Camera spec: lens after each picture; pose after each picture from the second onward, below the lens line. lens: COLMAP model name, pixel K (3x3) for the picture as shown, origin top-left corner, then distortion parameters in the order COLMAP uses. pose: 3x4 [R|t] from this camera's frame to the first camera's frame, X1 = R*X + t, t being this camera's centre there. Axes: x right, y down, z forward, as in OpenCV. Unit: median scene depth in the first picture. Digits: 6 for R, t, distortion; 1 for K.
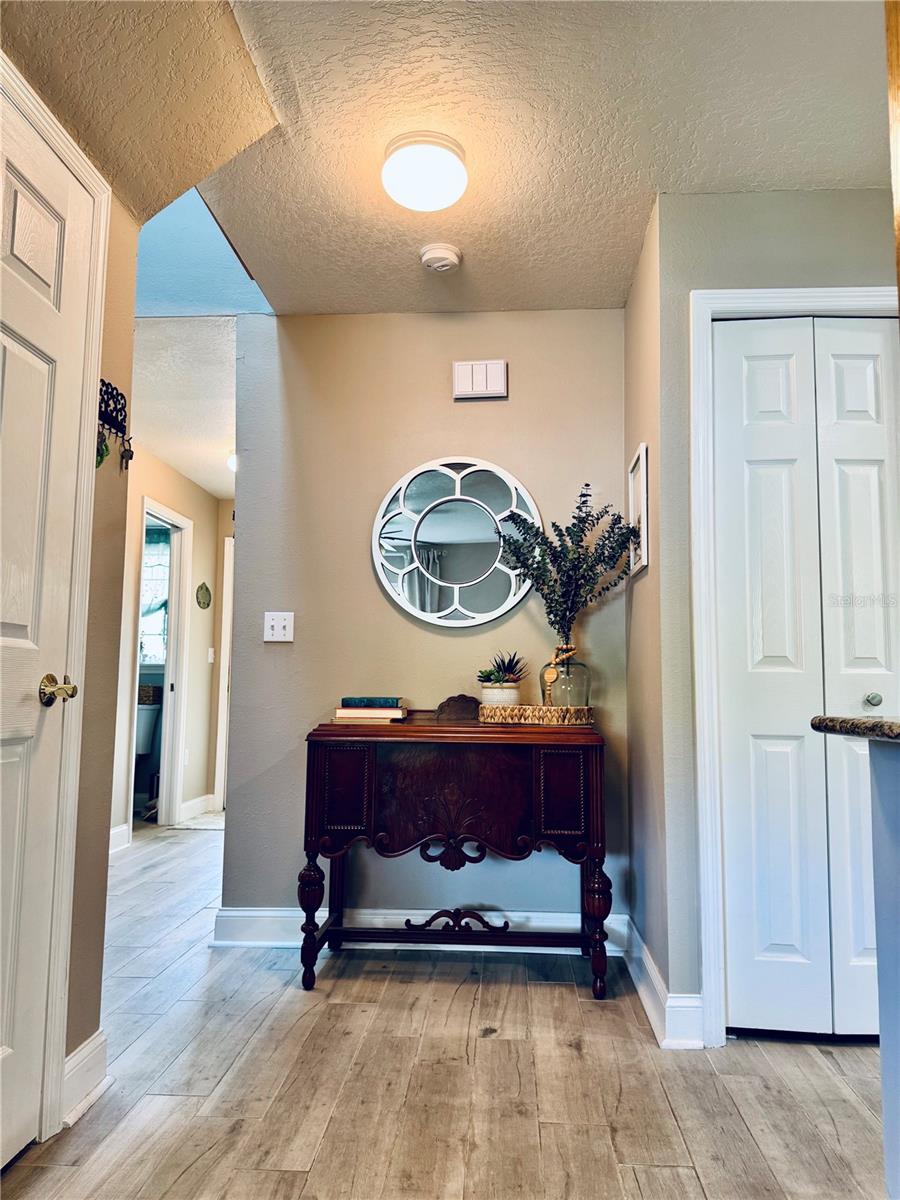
lens RADIAL K [[841.3, 0, 446.3], [0, 841.3, 601.5], [0, 0, 1]] dist [0.148411, -0.264094]
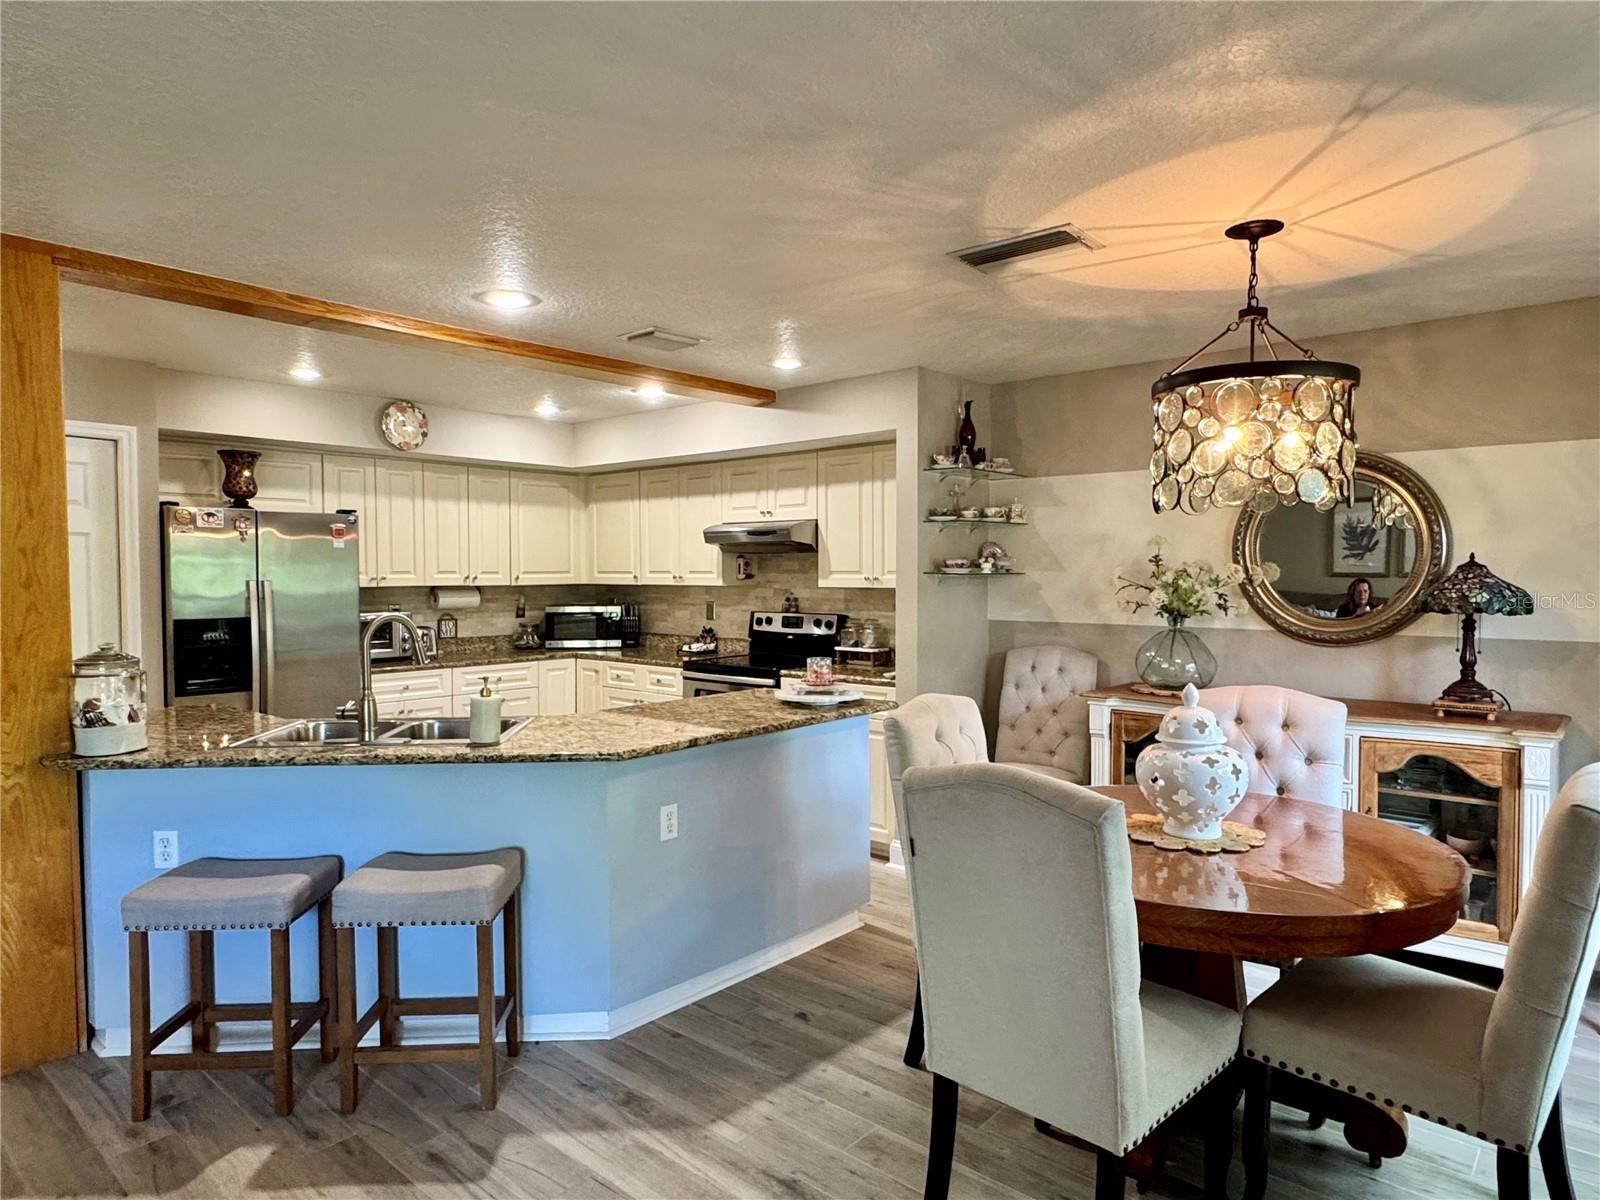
lens RADIAL K [[966.3, 0, 794.4], [0, 966.3, 603.6], [0, 0, 1]] dist [-0.000284, 0.000058]
pose [[0.608790, -0.040172, 0.792314, -0.106286], [-0.071568, 0.991864, 0.105280, -0.313893], [-0.790097, -0.120798, 0.600962, -1.080255]]
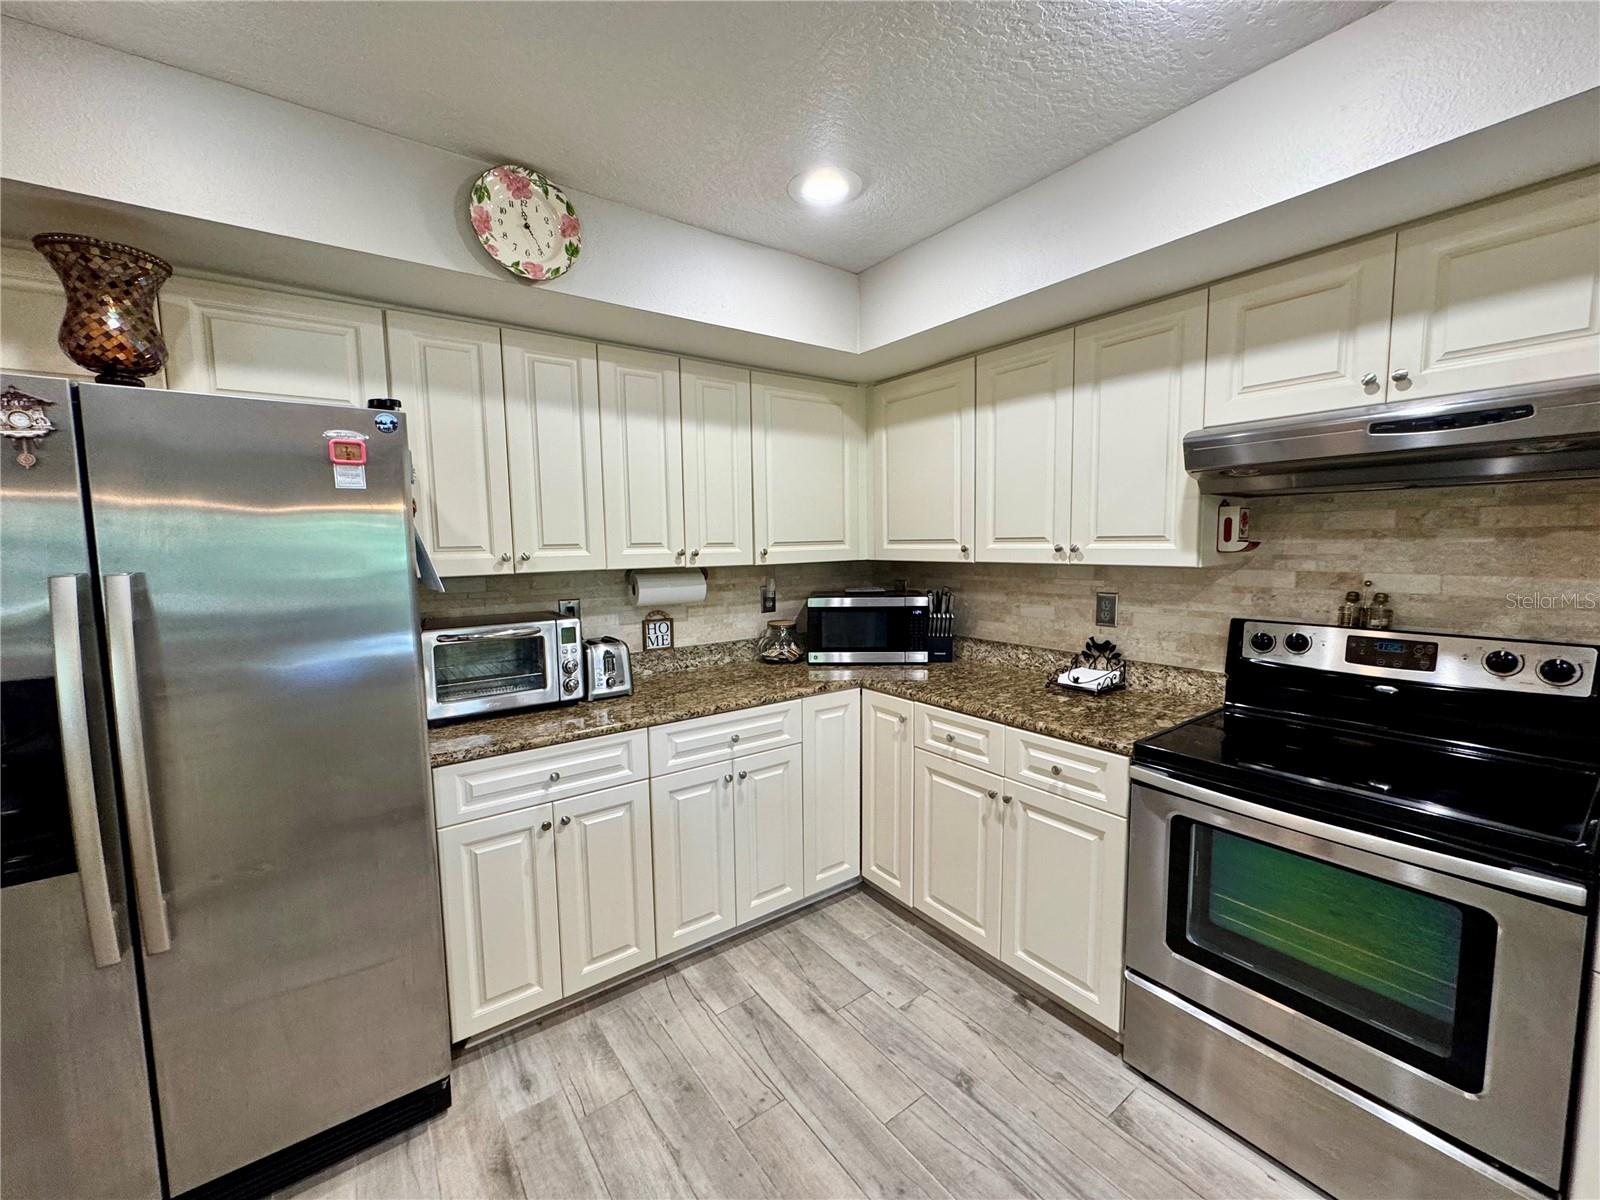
lens RADIAL K [[642.0, 0, 799.9], [0, 642.0, 601.2], [0, 0, 1]] dist [-0.003946, 0.000620]
pose [[0.765577, -0.082818, 0.637992, 0.870626], [-0.040704, 0.983457, 0.176507, -0.164902], [-0.642056, -0.161098, 0.749541, 0.242949]]
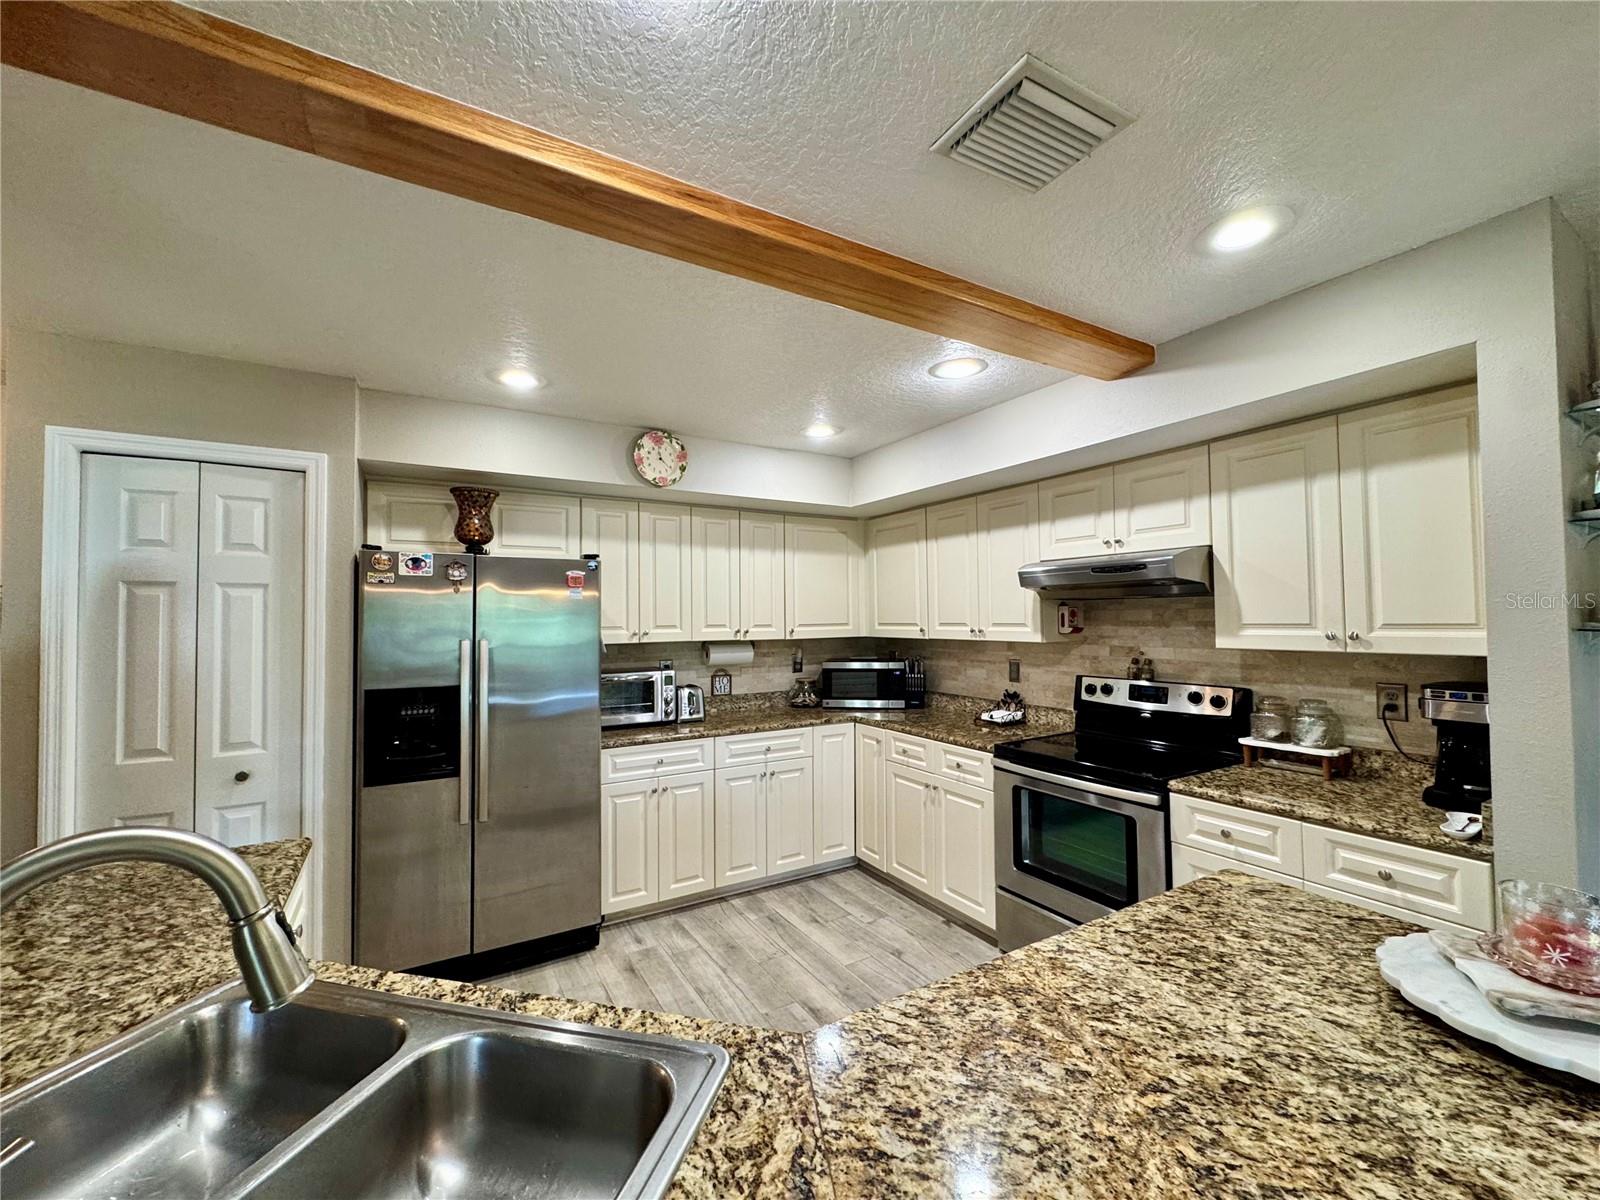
lens RADIAL K [[642.0, 0, 799.9], [0, 642.0, 601.2], [0, 0, 1]] dist [-0.003946, 0.000620]
pose [[0.822803, -0.003912, 0.568313, 0.616453], [-0.038708, 0.997268, 0.062906, -0.229670], [-0.567007, -0.073758, 0.820404, -0.227227]]
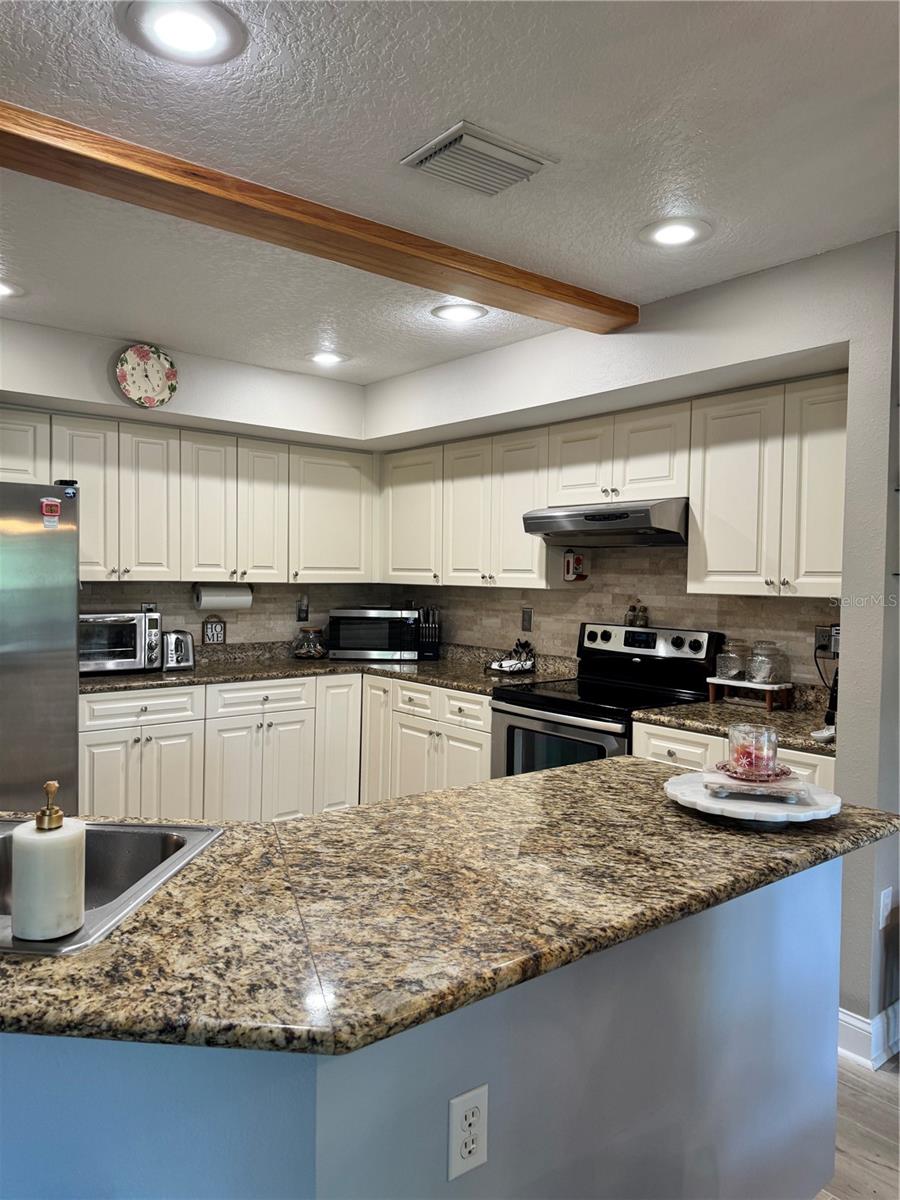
lens RADIAL K [[841.3, 0, 446.3], [0, 841.3, 601.5], [0, 0, 1]] dist [0.148411, -0.264094]
pose [[0.729672, -0.022754, 0.683419, 0.449941], [-0.076628, 0.990430, 0.114789, -0.238514], [-0.679491, -0.136127, 0.720945, -0.525769]]
